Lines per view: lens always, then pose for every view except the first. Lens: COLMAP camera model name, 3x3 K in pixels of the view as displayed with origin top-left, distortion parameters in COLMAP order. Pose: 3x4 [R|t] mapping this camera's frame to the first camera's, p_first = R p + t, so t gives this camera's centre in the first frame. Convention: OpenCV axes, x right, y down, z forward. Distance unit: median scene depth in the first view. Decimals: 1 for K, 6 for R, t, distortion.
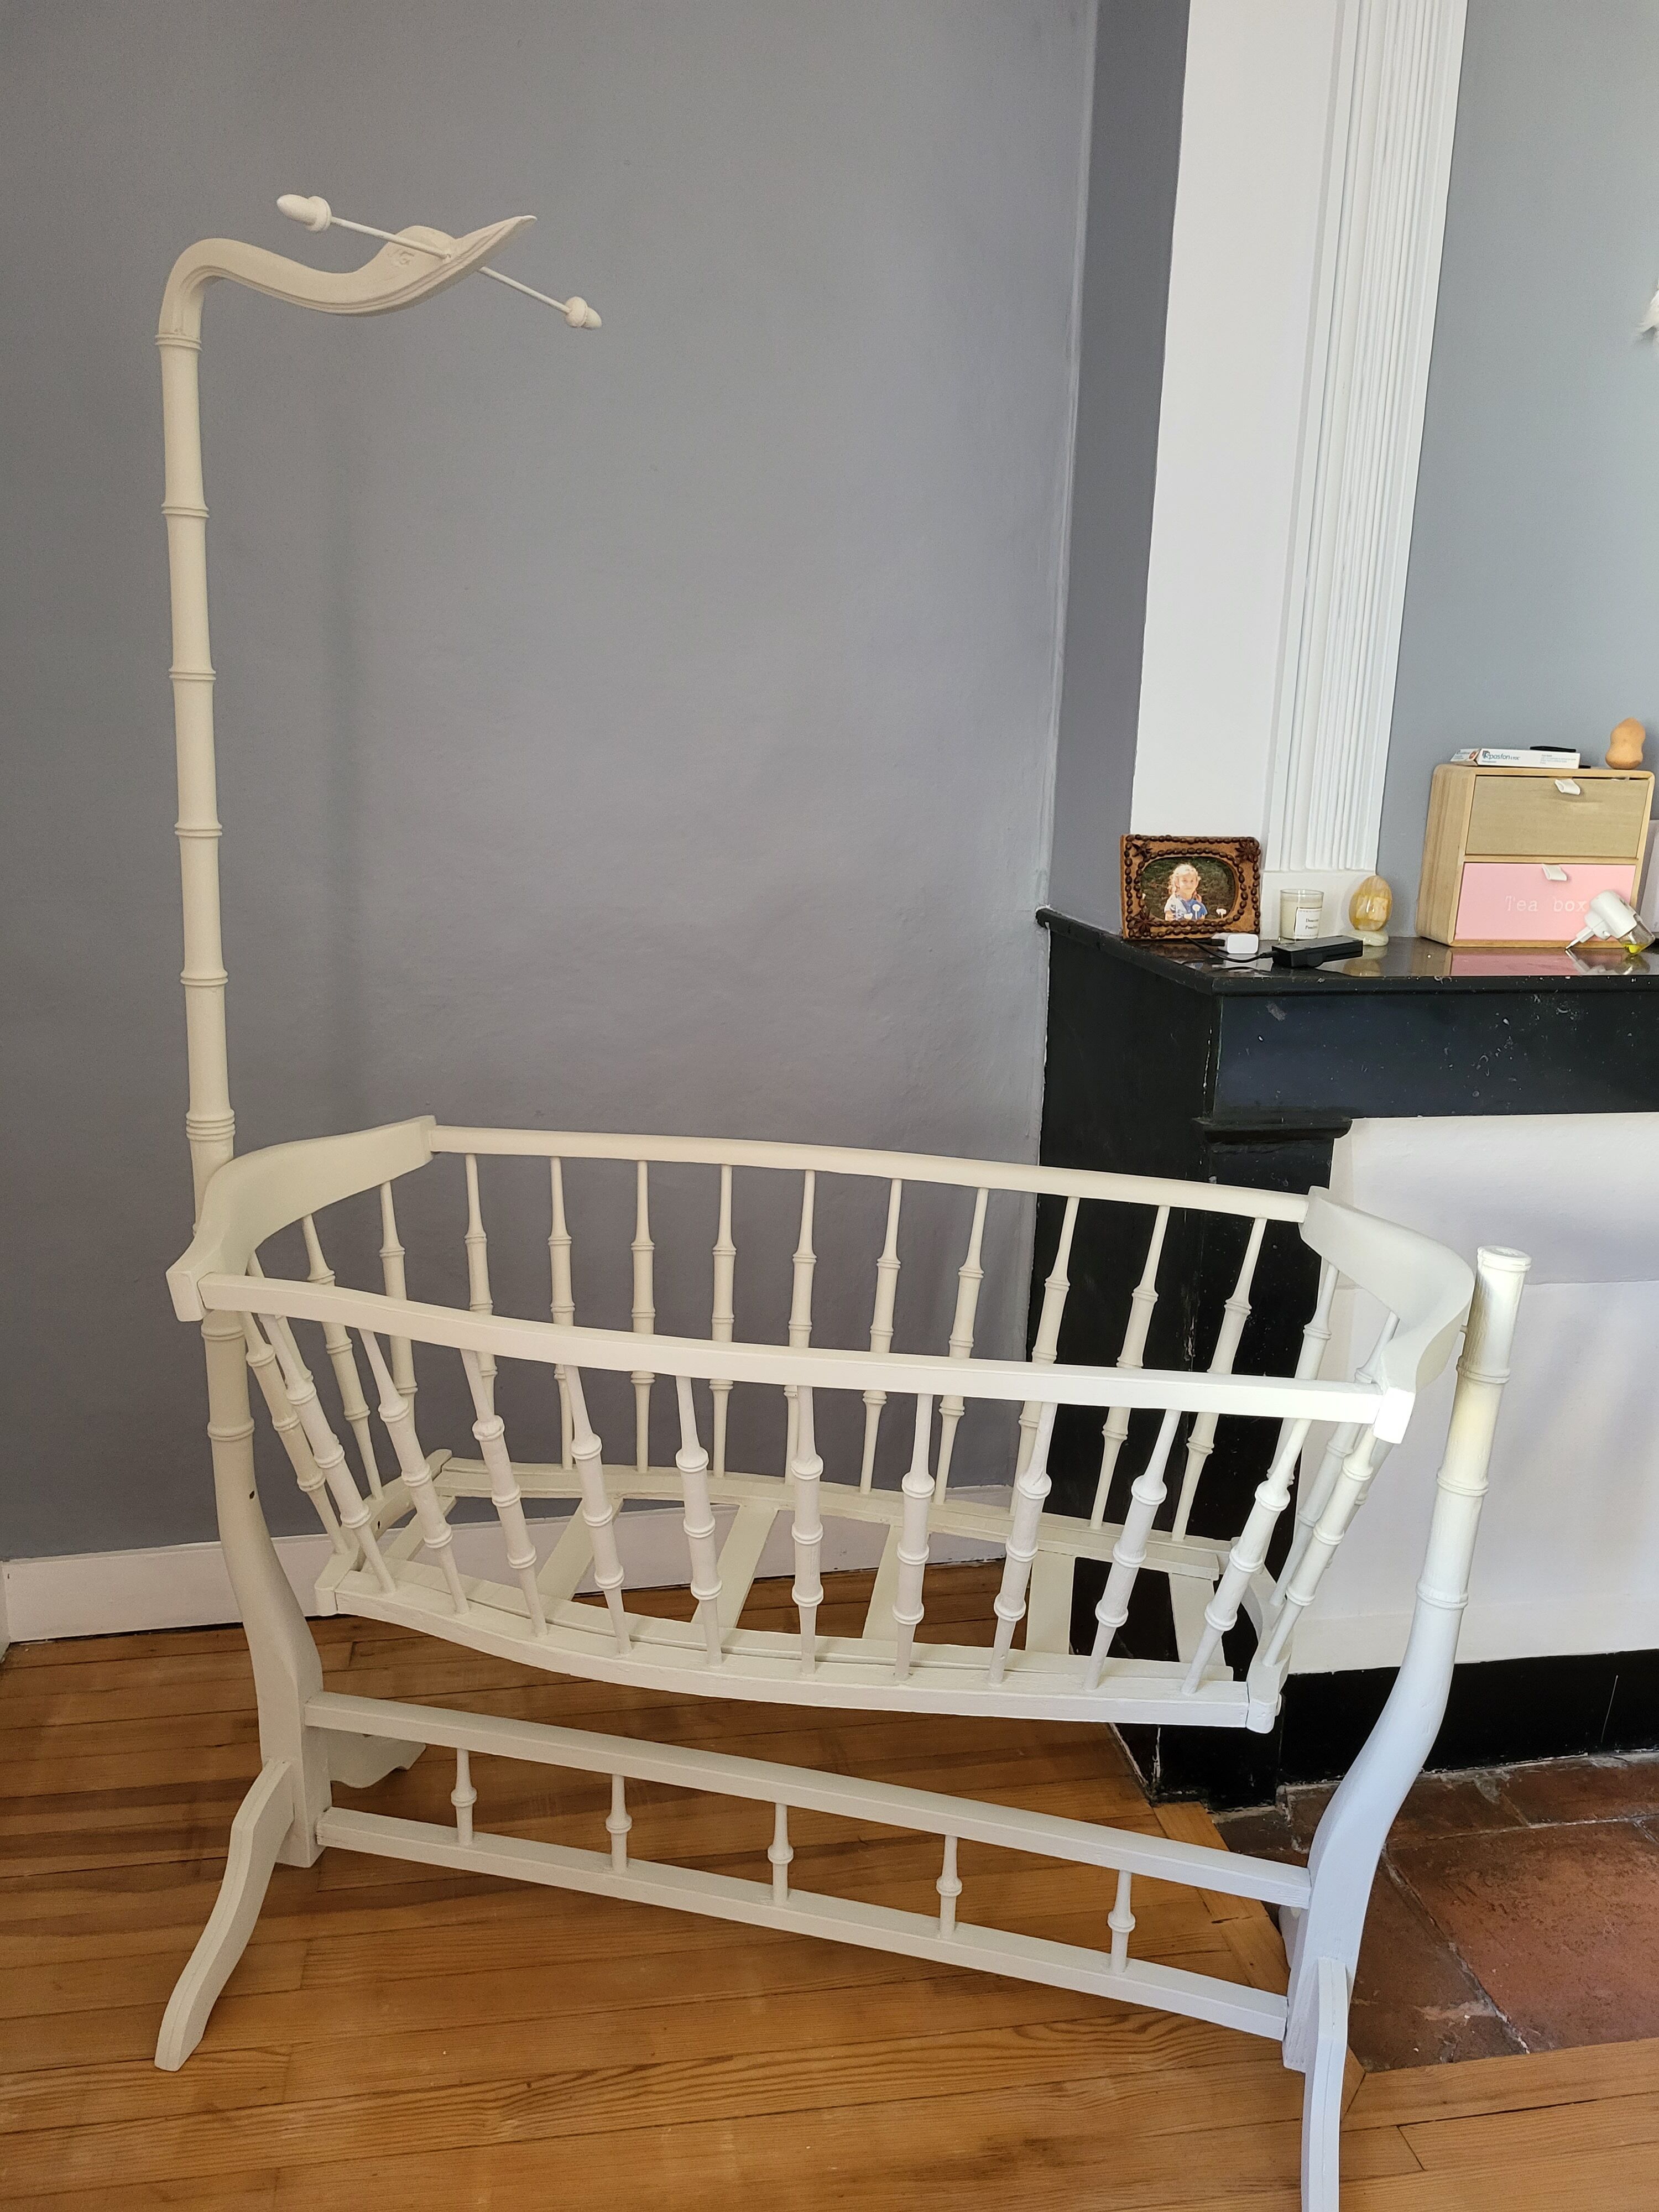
lens RADIAL K [[1759.4, 0, 839.4], [0, 1759.4, 963.8], [0, 0, 1]] dist [0.069608, -0.053794]
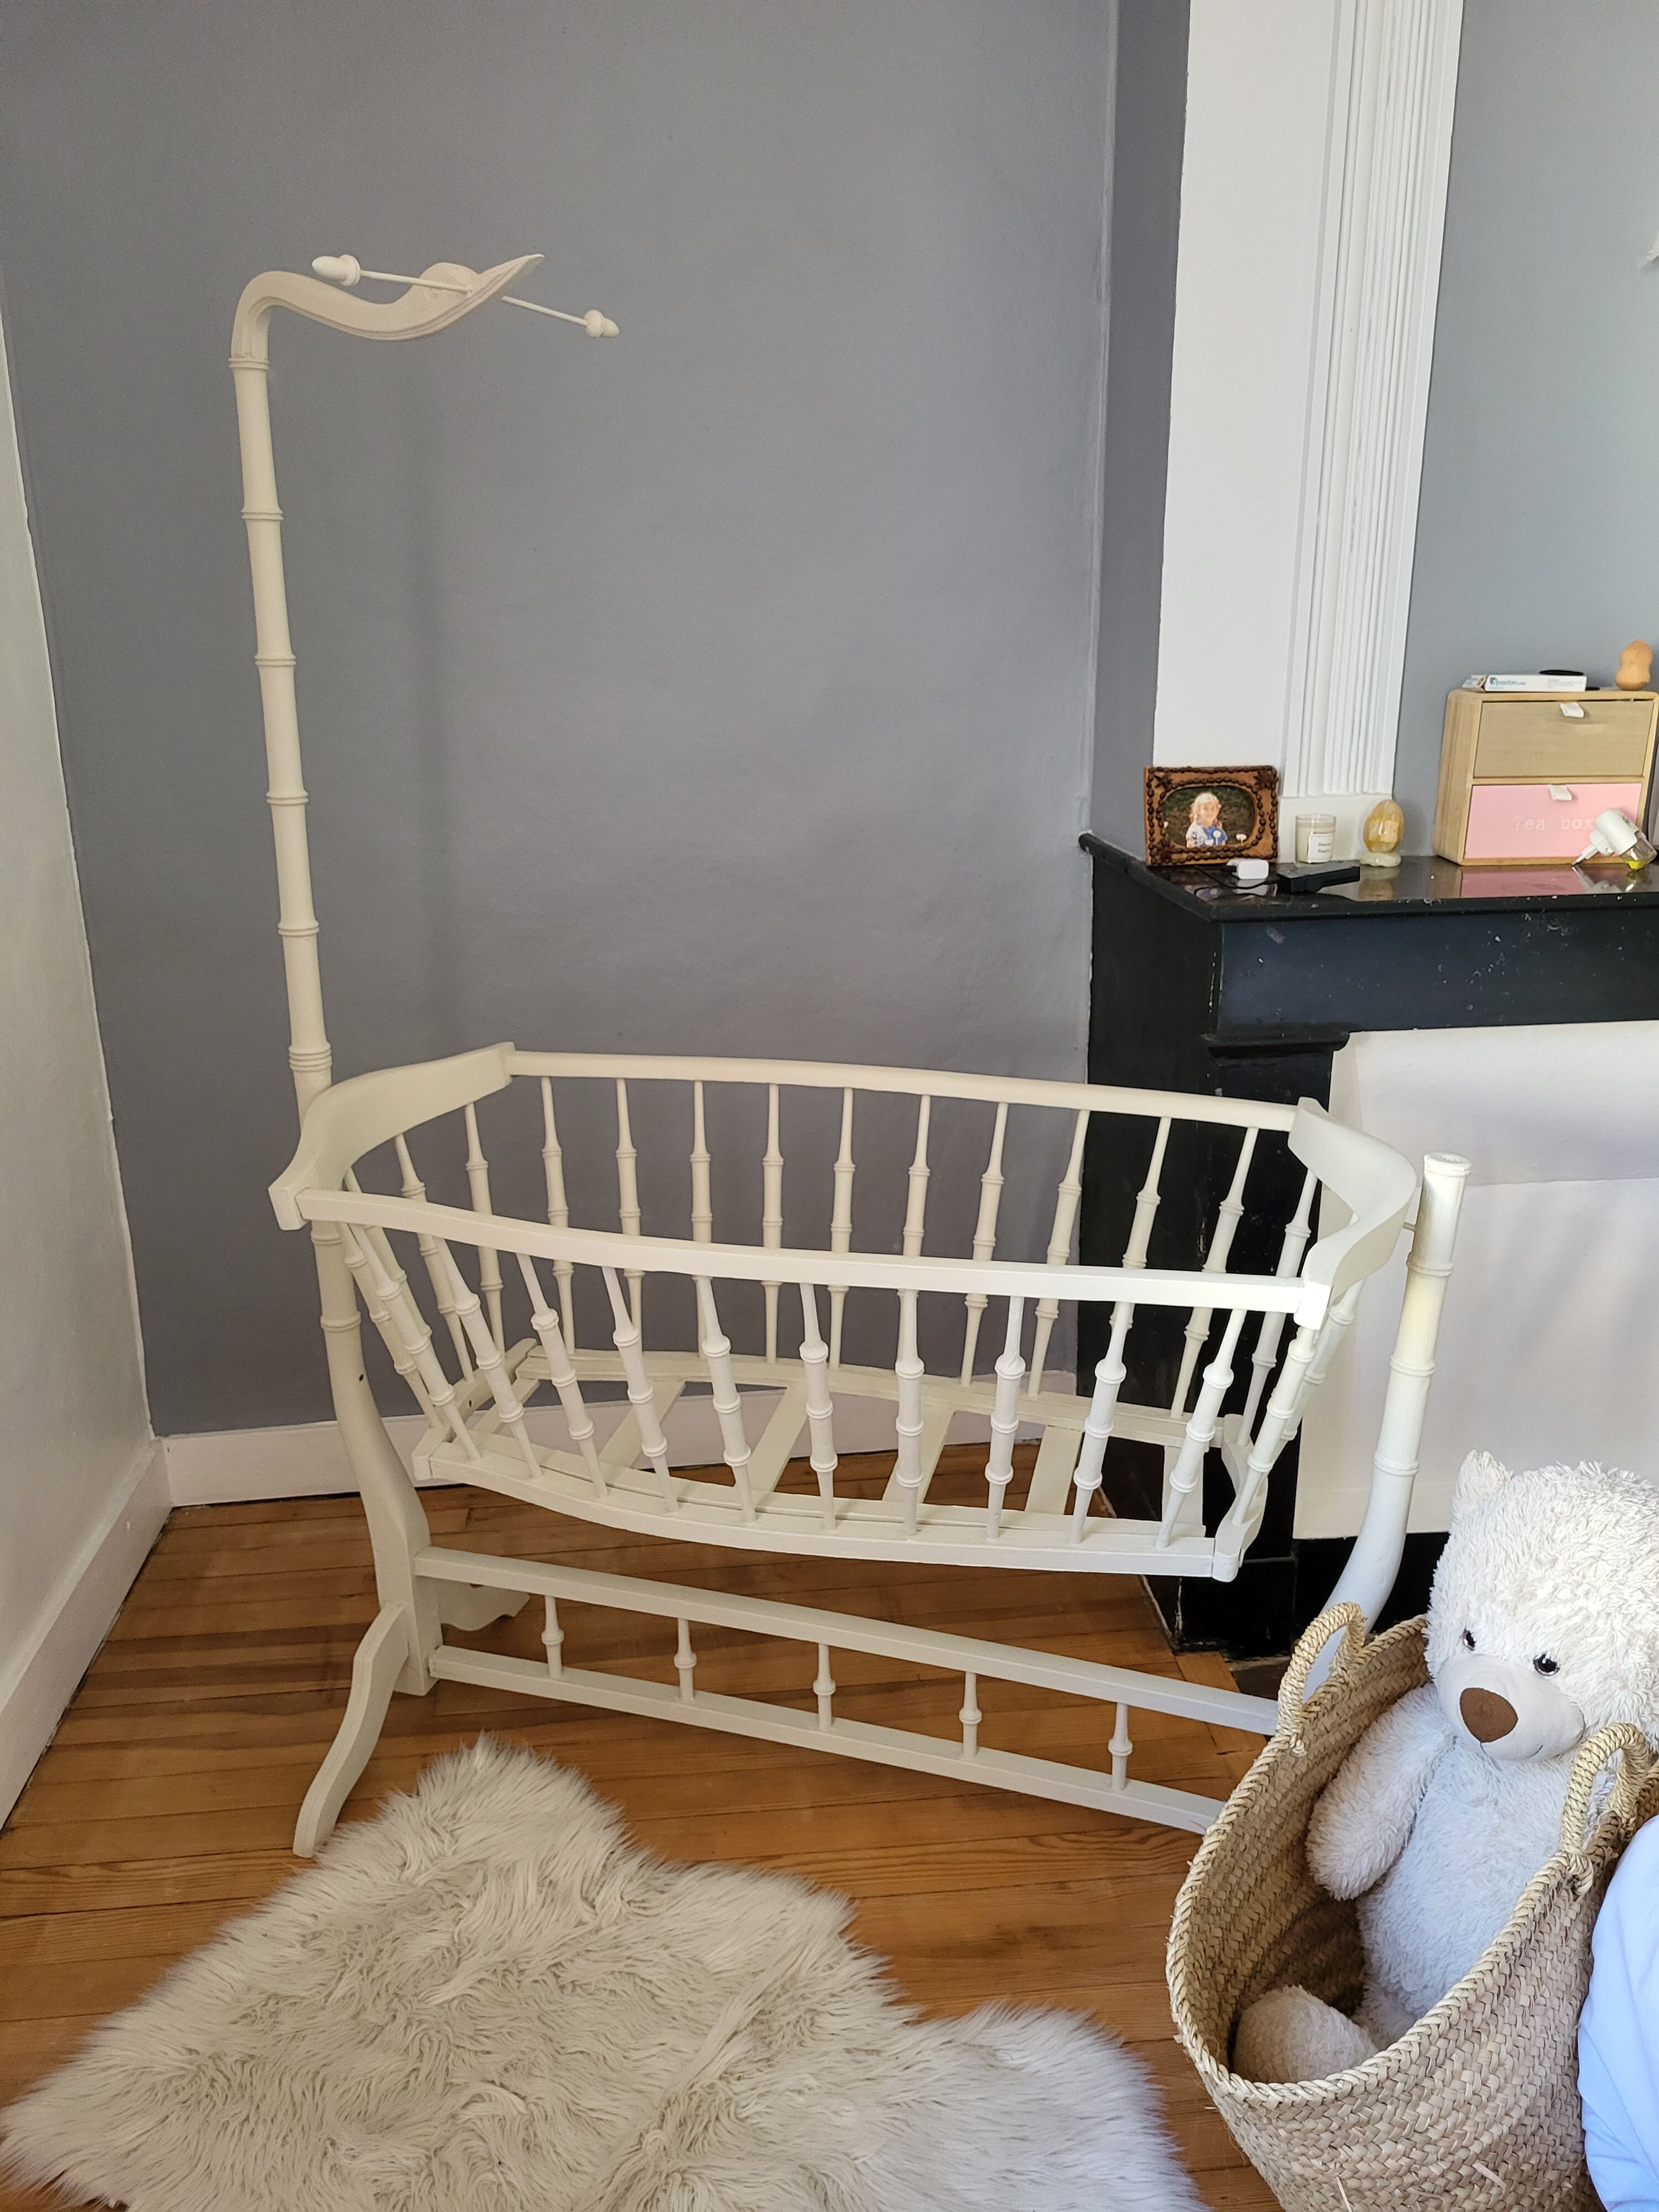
lens RADIAL K [[1759.4, 0, 839.4], [0, 1759.4, 963.8], [0, 0, 1]] dist [0.069608, -0.053794]
pose [[0.996860, -0.019573, -0.076722, 0.064483], [0.024026, 0.998053, 0.057559, -0.023621], [0.075446, -0.059221, 0.995390, -0.088991]]
